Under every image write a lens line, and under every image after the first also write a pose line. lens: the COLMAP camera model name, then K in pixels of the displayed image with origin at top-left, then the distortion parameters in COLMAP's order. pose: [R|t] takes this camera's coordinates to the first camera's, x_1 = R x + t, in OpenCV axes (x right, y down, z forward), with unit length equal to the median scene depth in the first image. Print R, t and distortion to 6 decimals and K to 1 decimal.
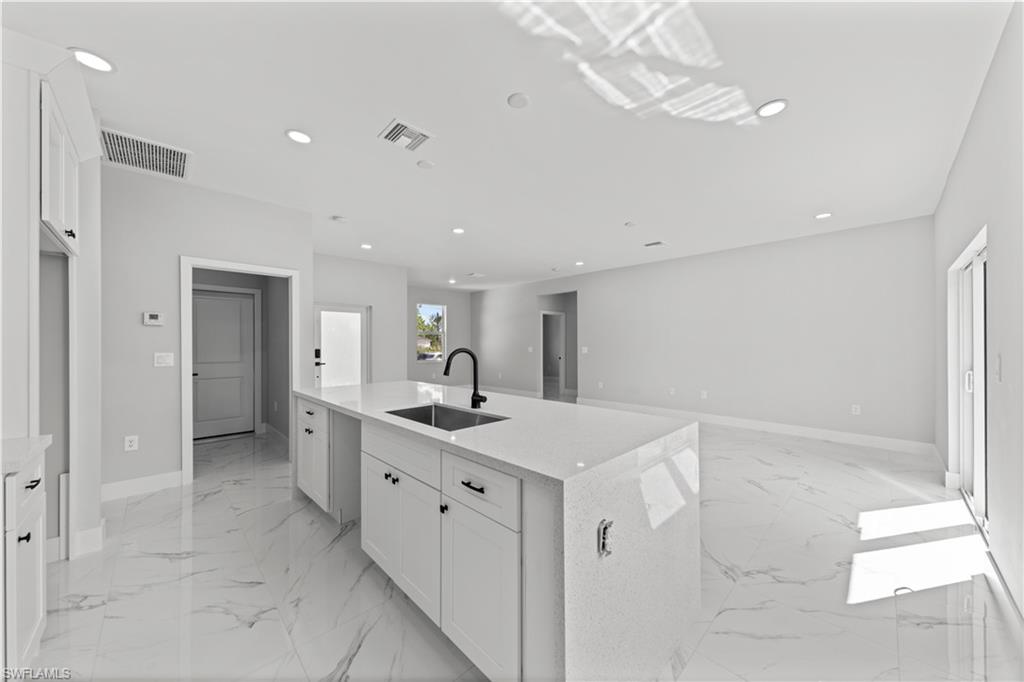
lens RADIAL K [[358.1, 0, 513.5], [0, 358.1, 344.5], [0, 0, 1]] dist [0.005455, -0.000793]
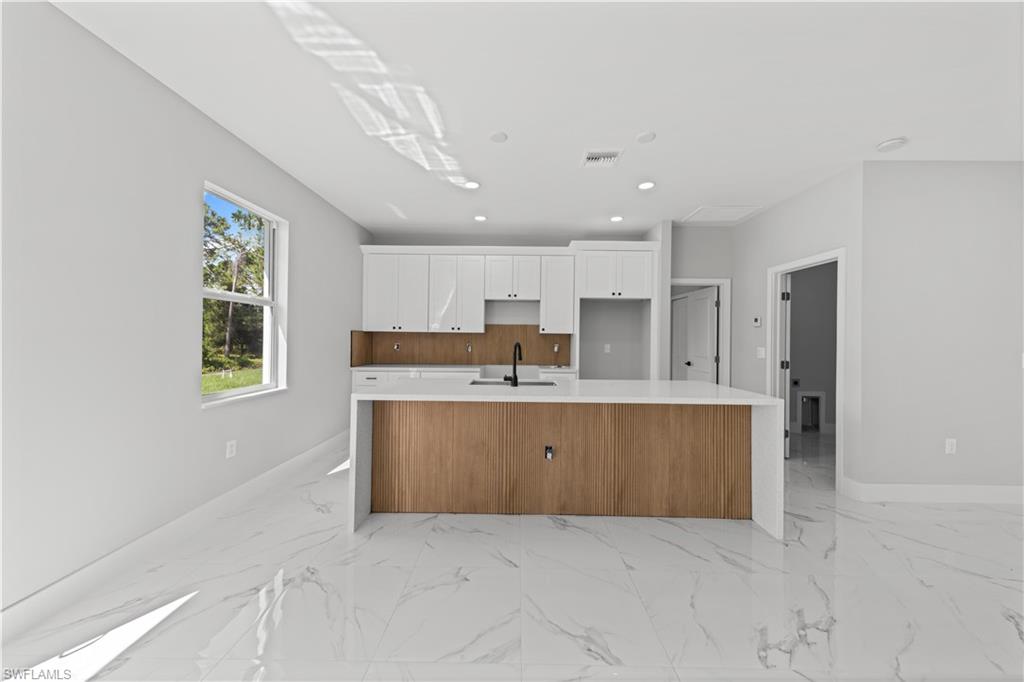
lens RADIAL K [[358.1, 0, 512.8], [0, 358.1, 334.2], [0, 0, 1]] dist [0.005455, -0.000793]
pose [[-0.707797, -0.014817, -0.706260, 0.450175], [-0.009685, 0.999890, -0.011271, -0.001333], [0.706349, -0.001137, -0.707863, 1.027124]]
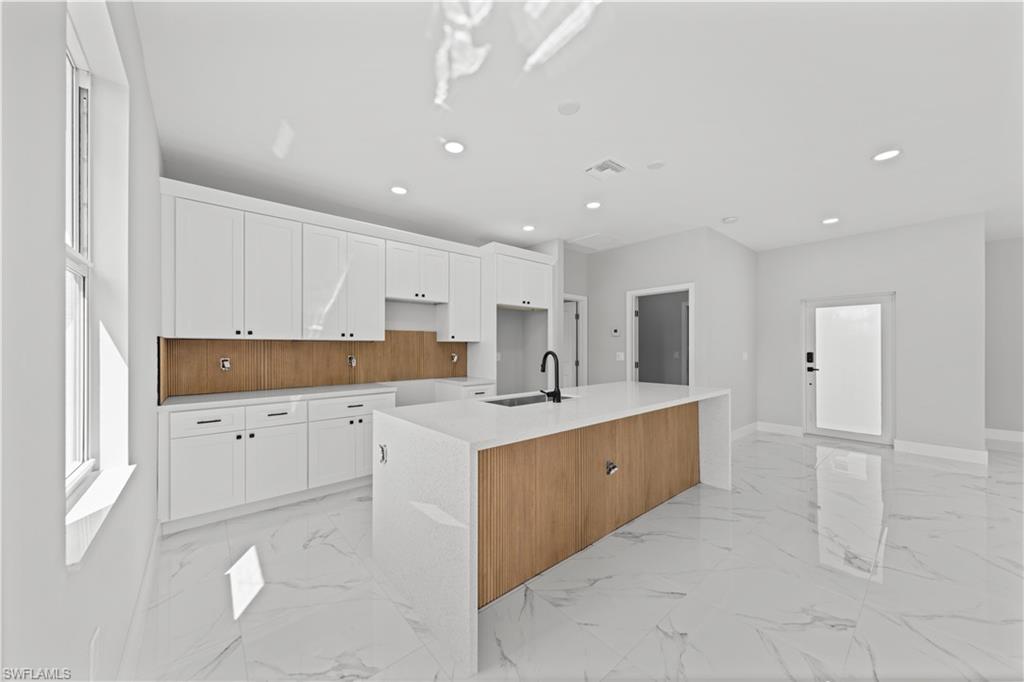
lens RADIAL K [[358.1, 0, 510.5], [0, 358.1, 346.1], [0, 0, 1]] dist [0.005455, -0.000793]
pose [[-0.070084, -0.004446, -0.997531, 0.564420], [0.002109, 0.999987, -0.004605, 0.000021], [0.997539, -0.002427, -0.070074, 0.491997]]
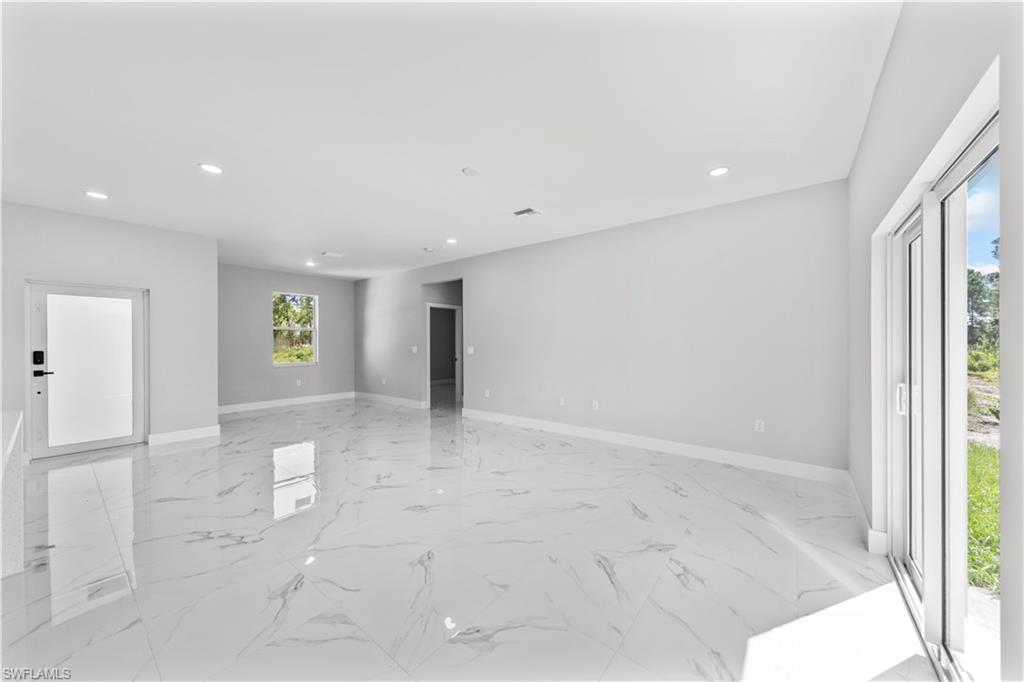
lens RADIAL K [[358.1, 0, 511.5], [0, 358.1, 343.8], [0, 0, 1]] dist [0.005455, -0.000793]
pose [[0.991252, -0.001087, 0.131975, 0.347804], [0.000747, 0.999996, 0.002623, -0.002418], [-0.131977, -0.002501, 0.991250, 0.328643]]
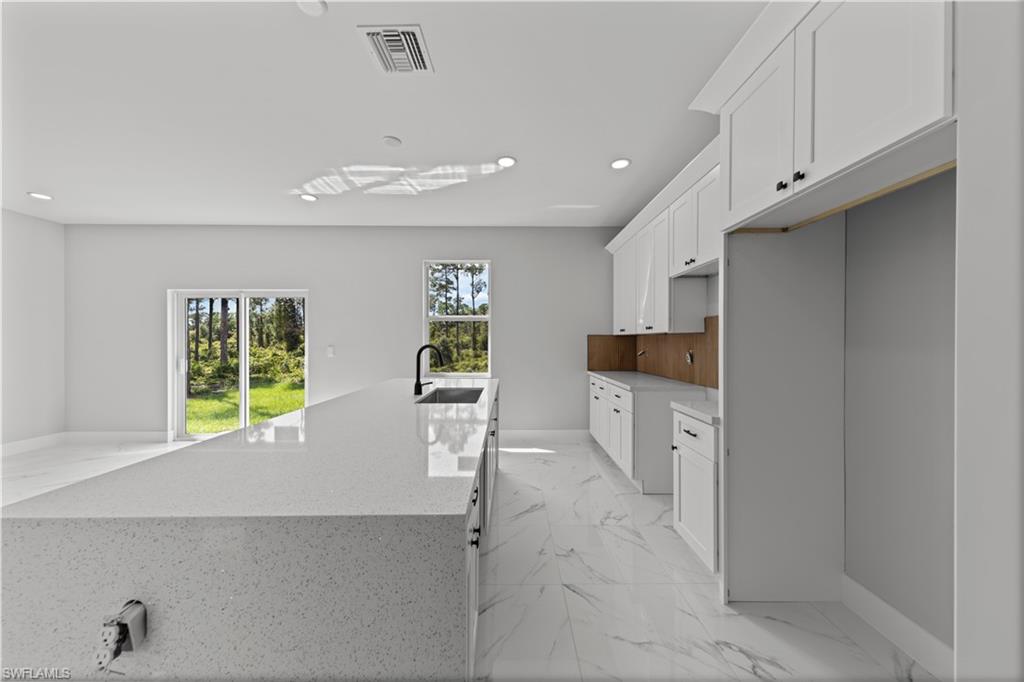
lens RADIAL K [[358.1, 0, 516.6], [0, 358.1, 338.3], [0, 0, 1]] dist [0.005455, -0.000793]
pose [[-0.730119, 0.006568, 0.683288, -0.607638], [0.000470, 0.999958, -0.009109, 0.000368], [-0.683320, -0.006330, -0.730092, 0.861868]]
